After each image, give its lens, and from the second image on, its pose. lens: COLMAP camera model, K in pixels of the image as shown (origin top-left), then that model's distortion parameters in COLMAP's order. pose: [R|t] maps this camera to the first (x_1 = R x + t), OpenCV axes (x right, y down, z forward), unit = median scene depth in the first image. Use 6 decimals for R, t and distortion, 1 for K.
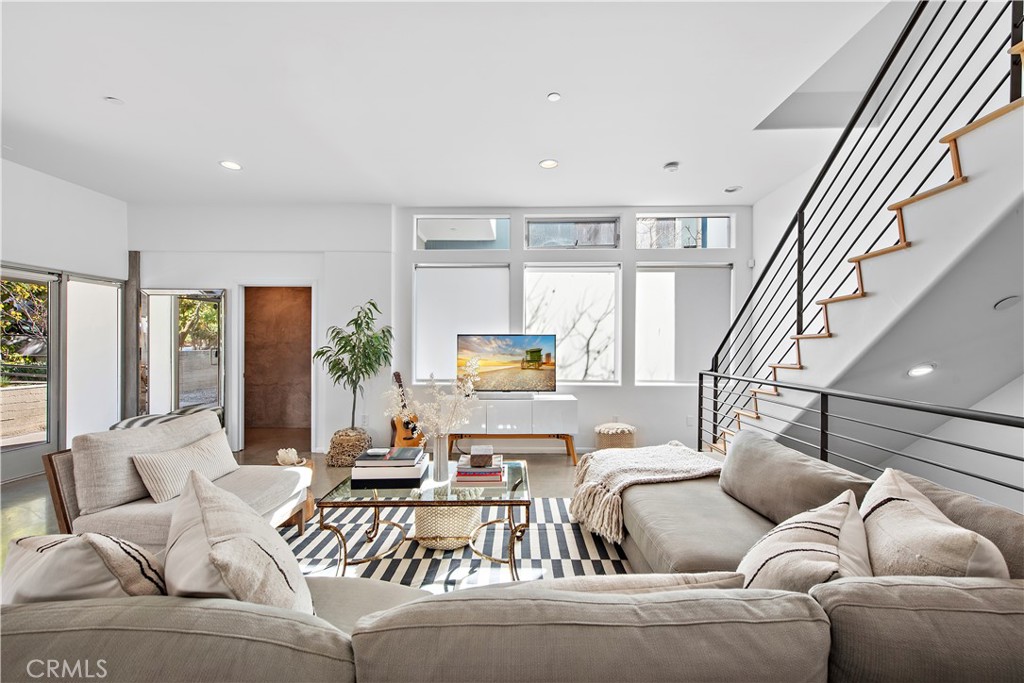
lens RADIAL K [[408.9, 0, 510.0], [0, 408.9, 344.5], [0, 0, 1]] dist [-0.000672, -0.000124]
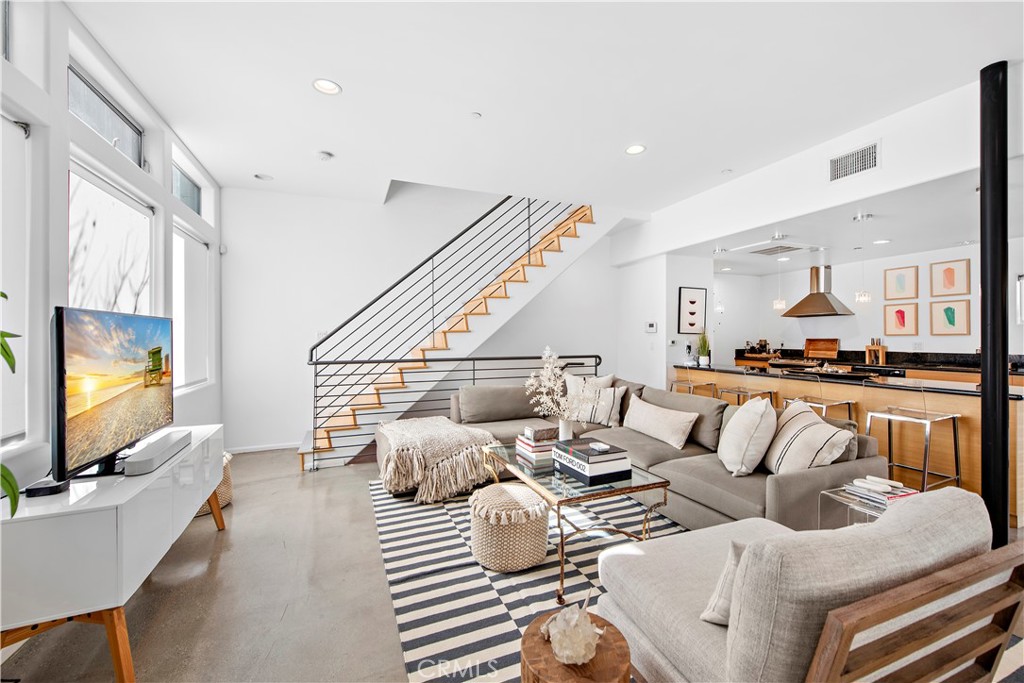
lens RADIAL K [[408.9, 0, 510.0], [0, 408.9, 344.5], [0, 0, 1]] dist [-0.000672, -0.000124]
pose [[-0.385755, -0.024714, 0.922270, -0.560511], [-0.000739, 0.999649, 0.026478, -0.002854], [-0.922601, 0.009533, -0.385637, 0.796934]]
